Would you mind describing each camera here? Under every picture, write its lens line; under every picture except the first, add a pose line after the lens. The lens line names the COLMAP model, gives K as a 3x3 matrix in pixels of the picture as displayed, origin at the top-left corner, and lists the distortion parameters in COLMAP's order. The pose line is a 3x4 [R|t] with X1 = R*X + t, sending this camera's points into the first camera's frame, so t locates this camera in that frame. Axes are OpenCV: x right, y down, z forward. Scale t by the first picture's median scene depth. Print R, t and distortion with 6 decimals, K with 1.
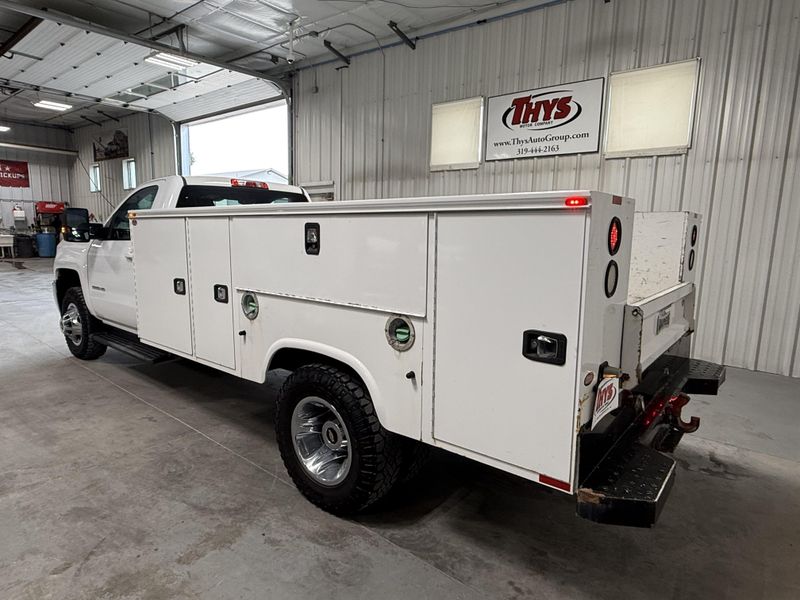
lens RADIAL K [[450.1, 0, 436.3], [0, 450.1, 297.4], [0, 0, 1]] dist [0.002277, 0.000754]
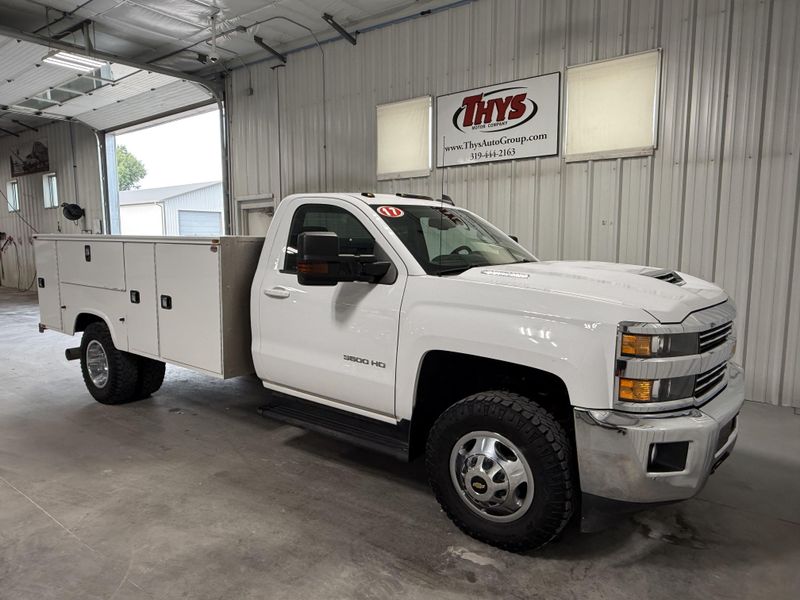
lens RADIAL K [[489.7, 0, 445.2], [0, 489.7, 297.1], [0, 0, 1]] dist [0.002372, 0.001059]
pose [[0.998757, -0.032080, 0.038149, 0.084025], [0.033383, 0.998863, -0.034031, -0.017856], [-0.037014, 0.035262, 0.998692, 0.053377]]
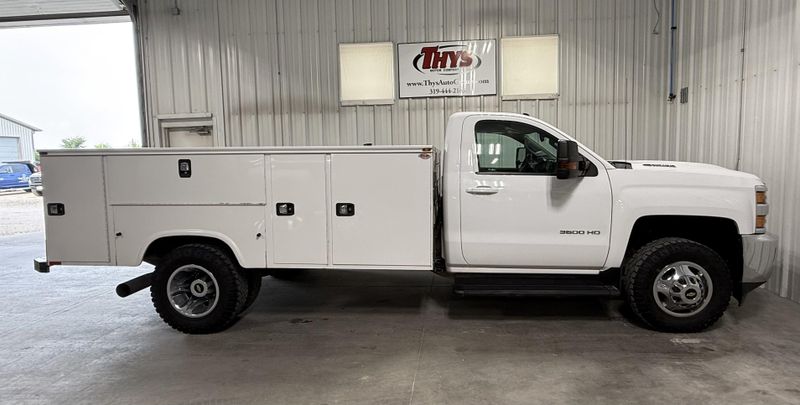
lens RADIAL K [[382.1, 0, 402.4], [0, 382.1, 190.6], [0, 0, 1]] dist [0.001026, 0.000479]
pose [[0.839476, -0.088528, 0.536137, -0.435198], [0.123966, 0.991823, -0.030332, -0.043751], [-0.529068, 0.091926, 0.843586, 0.213504]]
